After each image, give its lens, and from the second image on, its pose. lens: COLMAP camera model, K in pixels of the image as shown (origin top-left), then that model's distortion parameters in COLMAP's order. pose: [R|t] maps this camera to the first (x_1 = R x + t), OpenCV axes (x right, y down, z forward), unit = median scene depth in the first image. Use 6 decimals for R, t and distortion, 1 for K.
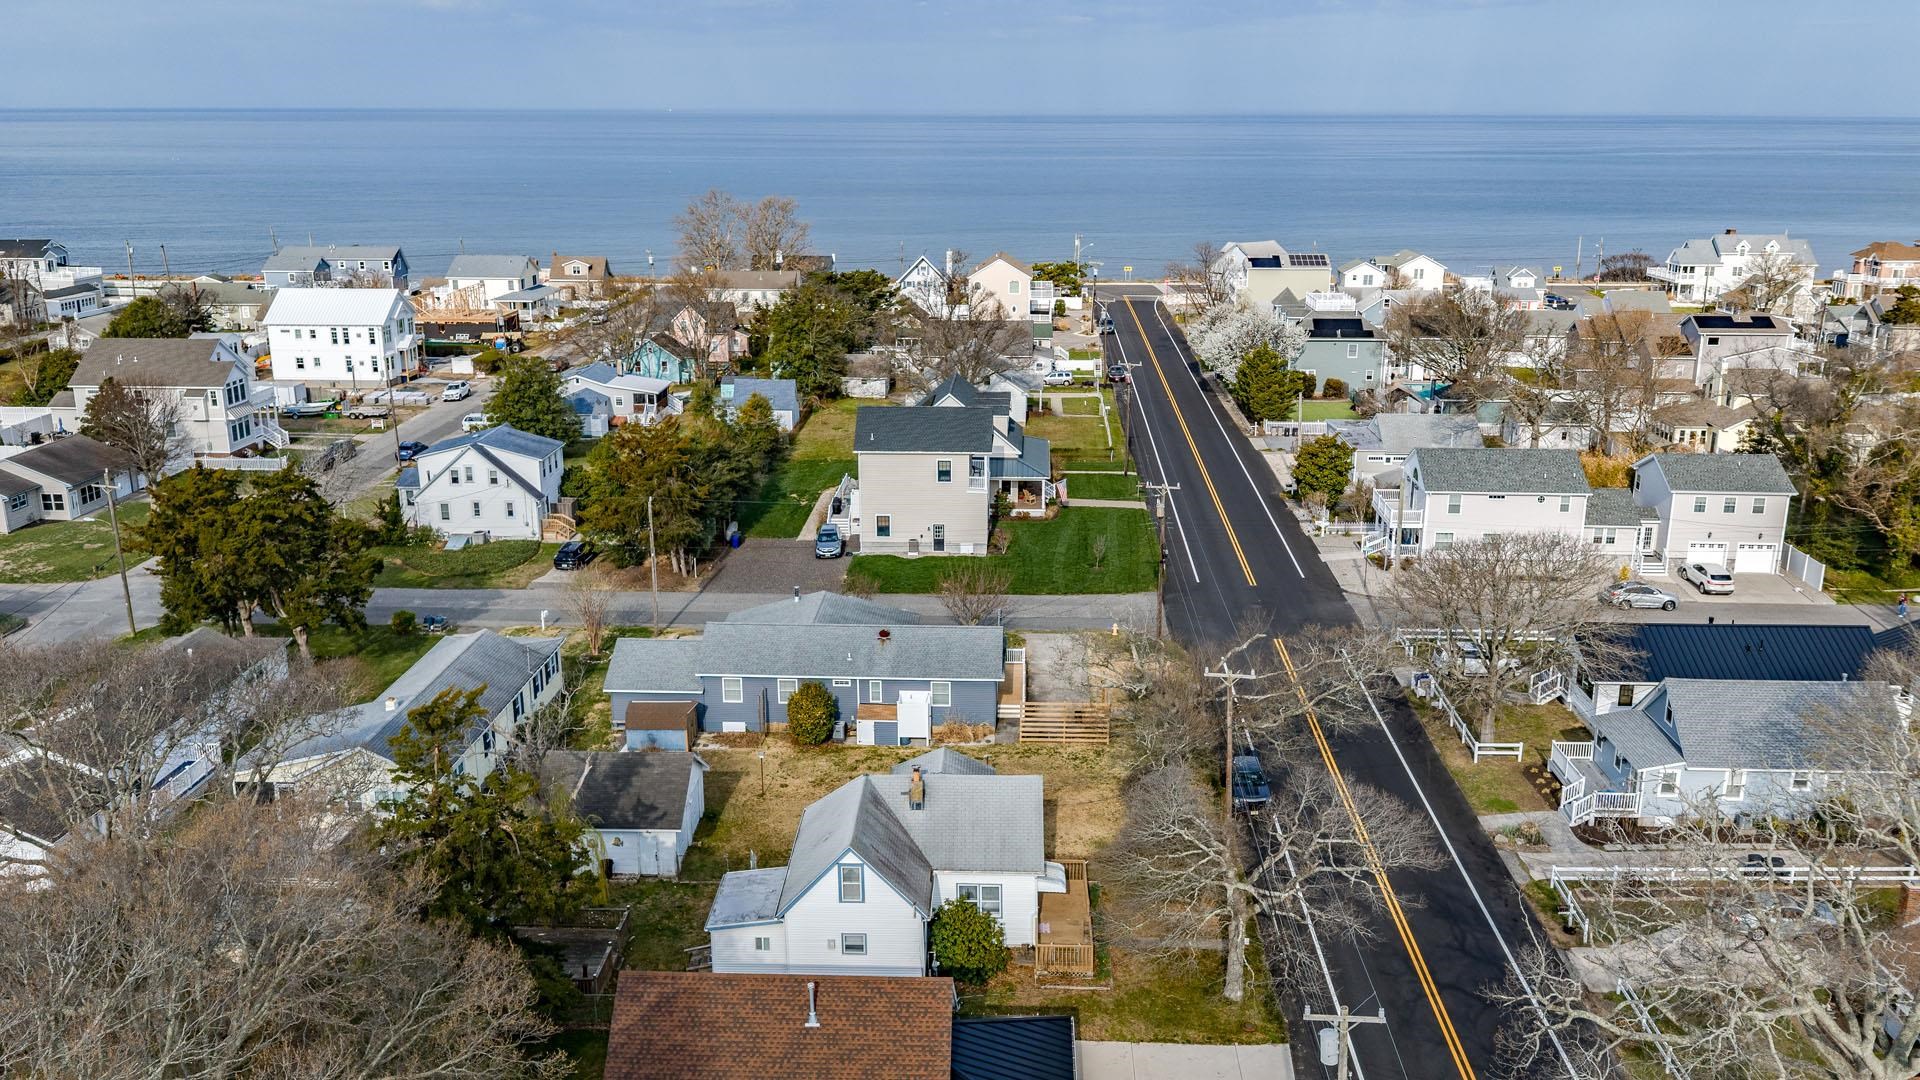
lens RADIAL K [[1590.3, 0, 960.0], [0, 1590.3, 540.0], [0, 0, 1]] dist [0.043122, -0.094426]
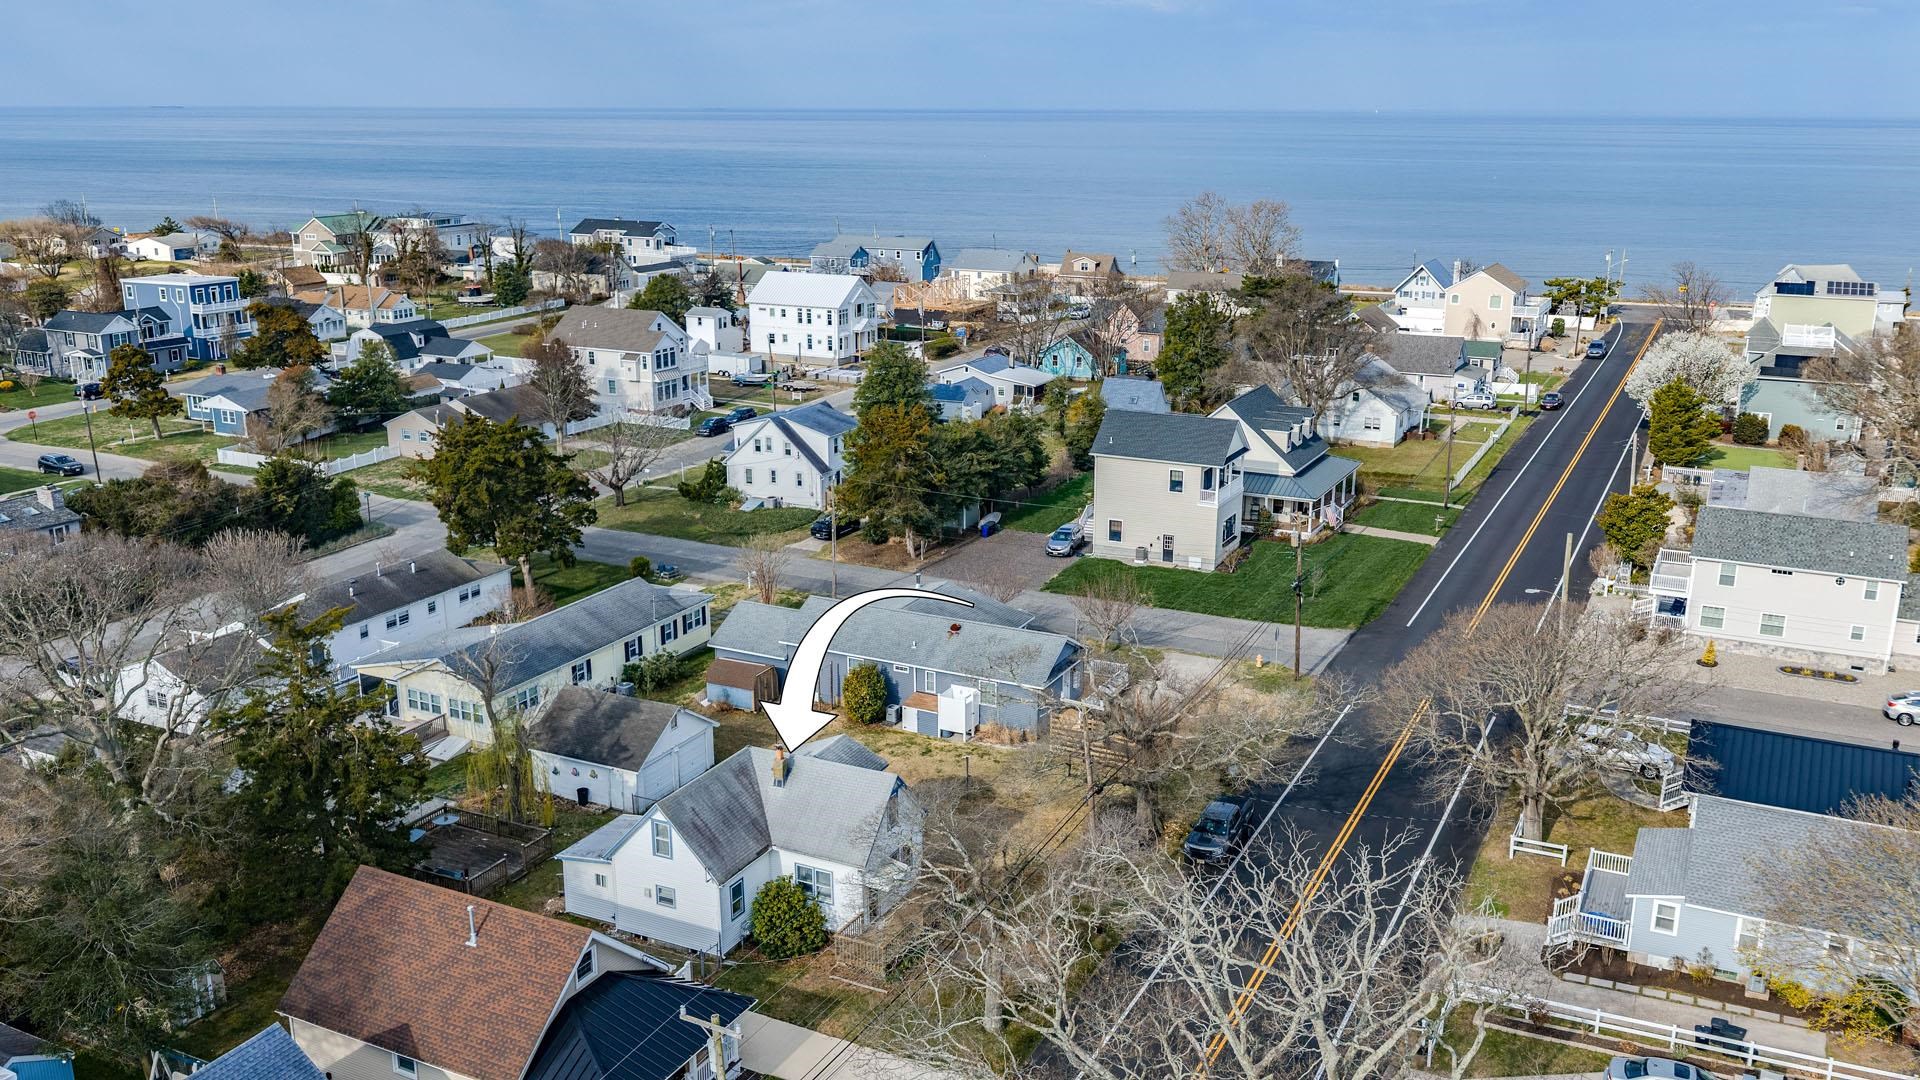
lens RADIAL K [[1590.3, 0, 960.0], [0, 1590.3, 540.0], [0, 0, 1]] dist [0.043122, -0.094426]
pose [[0.911892, 0.108768, -0.395756, 0.256236], [-0.109003, 0.993799, 0.021970, -0.014179], [0.395692, 0.023105, 0.918093, 0.047571]]
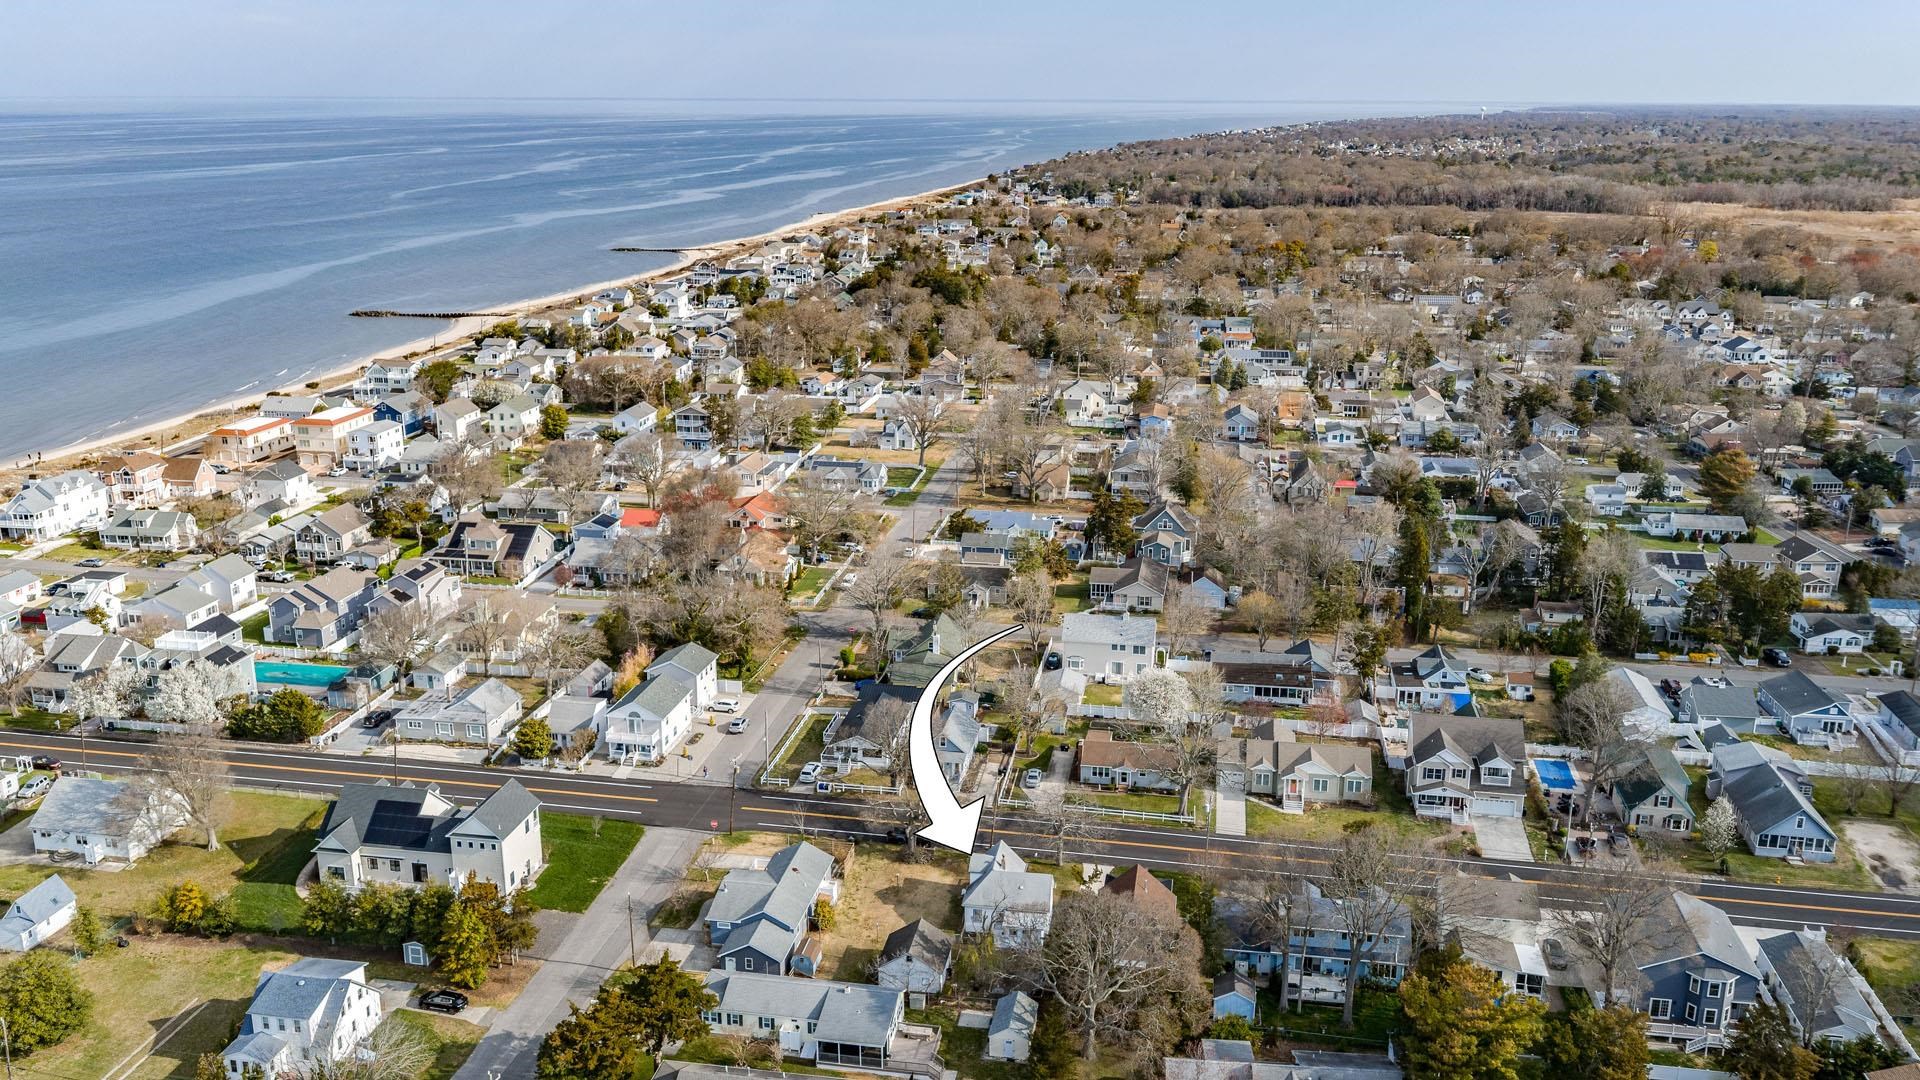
lens RADIAL K [[1590.3, 0, 960.0], [0, 1590.3, 540.0], [0, 0, 1]] dist [0.043122, -0.094426]
pose [[0.120371, -0.268710, 0.955670, -1.352431], [0.255858, 0.938545, 0.231668, -0.550468], [-0.959191, 0.216629, 0.181725, 0.243149]]
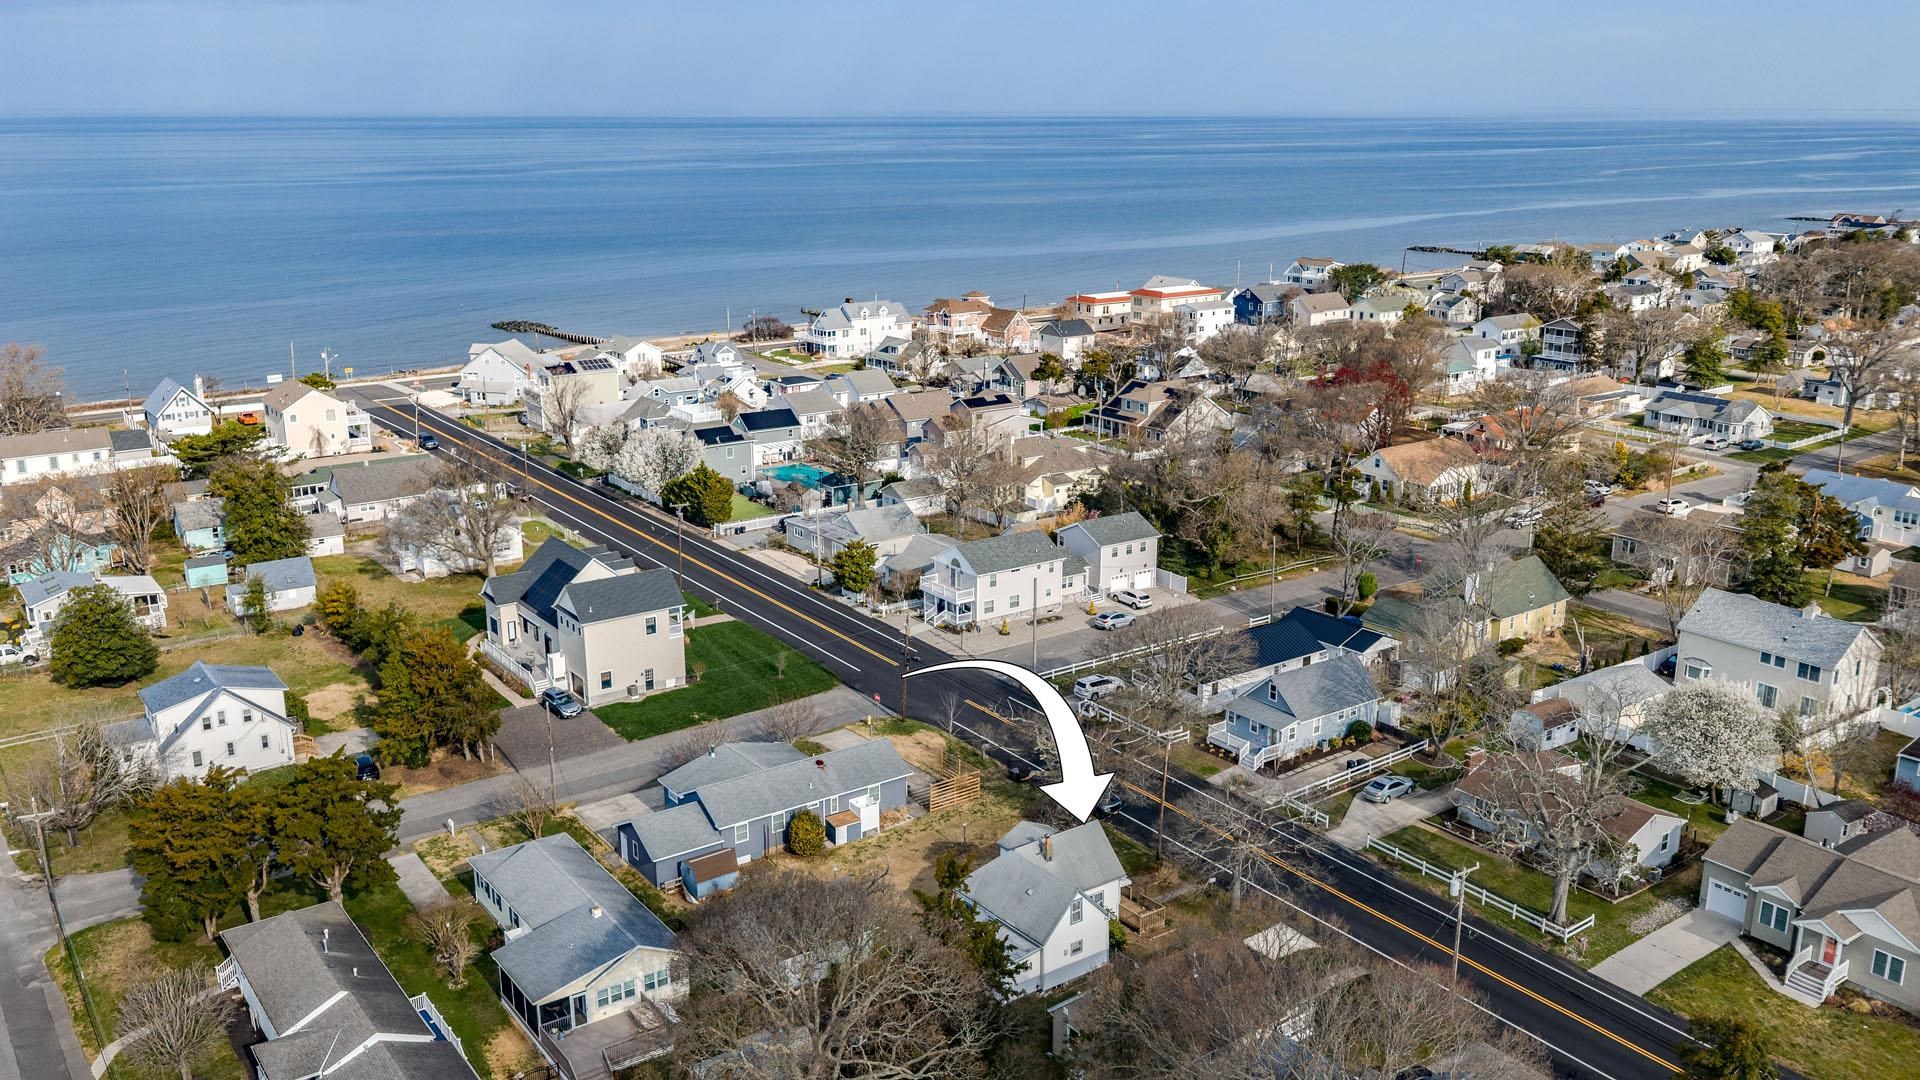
lens RADIAL K [[1590.3, 0, 960.0], [0, 1590.3, 540.0], [0, 0, 1]] dist [0.043122, -0.094426]
pose [[0.782003, -0.164684, 0.601124, -0.544681], [0.163485, 0.984889, 0.057142, -0.137913], [-0.601451, 0.053590, 0.797110, -0.129667]]
